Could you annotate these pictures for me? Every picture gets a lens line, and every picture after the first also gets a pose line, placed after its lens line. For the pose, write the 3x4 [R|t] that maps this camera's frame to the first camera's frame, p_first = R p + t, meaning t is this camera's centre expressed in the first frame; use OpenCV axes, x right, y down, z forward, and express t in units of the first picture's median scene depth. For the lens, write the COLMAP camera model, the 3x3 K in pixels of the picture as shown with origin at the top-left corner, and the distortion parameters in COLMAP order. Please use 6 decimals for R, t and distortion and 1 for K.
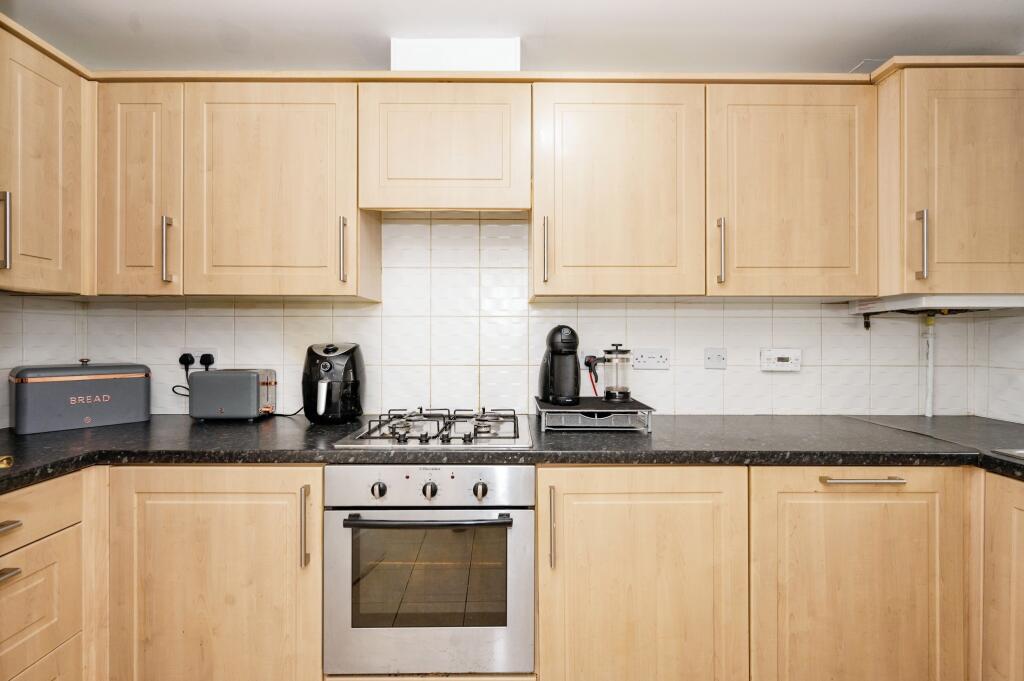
lens RADIAL K [[453.2, 0, 512.0], [0, 453.2, 340.5], [0, 0, 1]] dist [-0.000103, 0.000553]
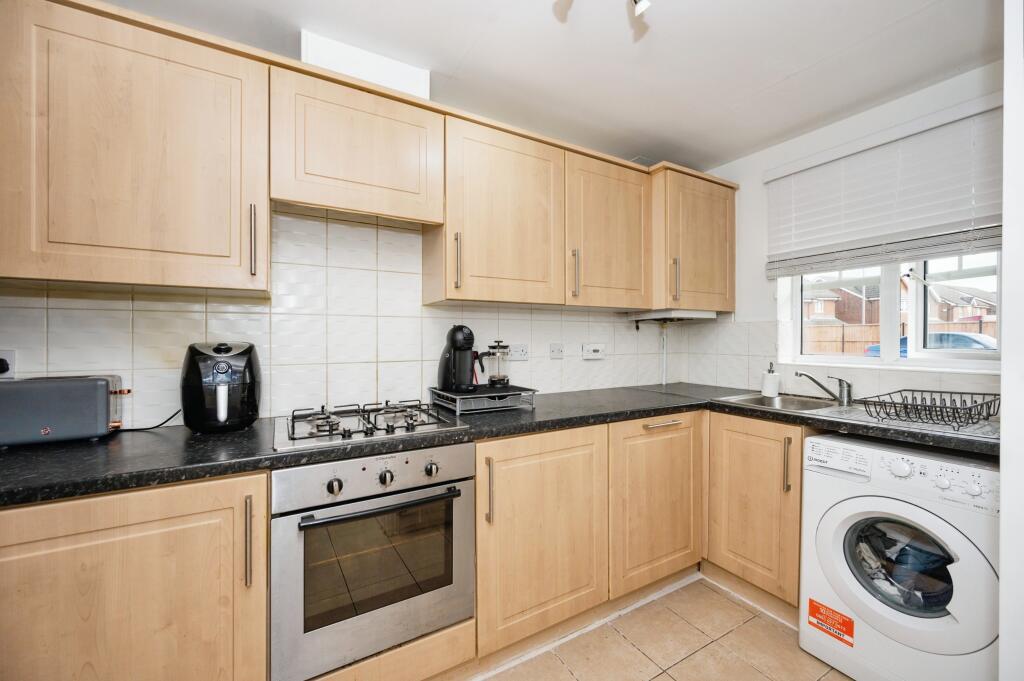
lens RADIAL K [[408.0, 0, 512.0], [0, 408.0, 340.5], [0, 0, 1]] dist [0.000565, -0.000243]
pose [[0.865013, -0.005990, 0.501714, -0.330667], [0.005283, 0.999982, 0.002831, 0.004110], [-0.501722, 0.000202, 0.865029, 0.014612]]
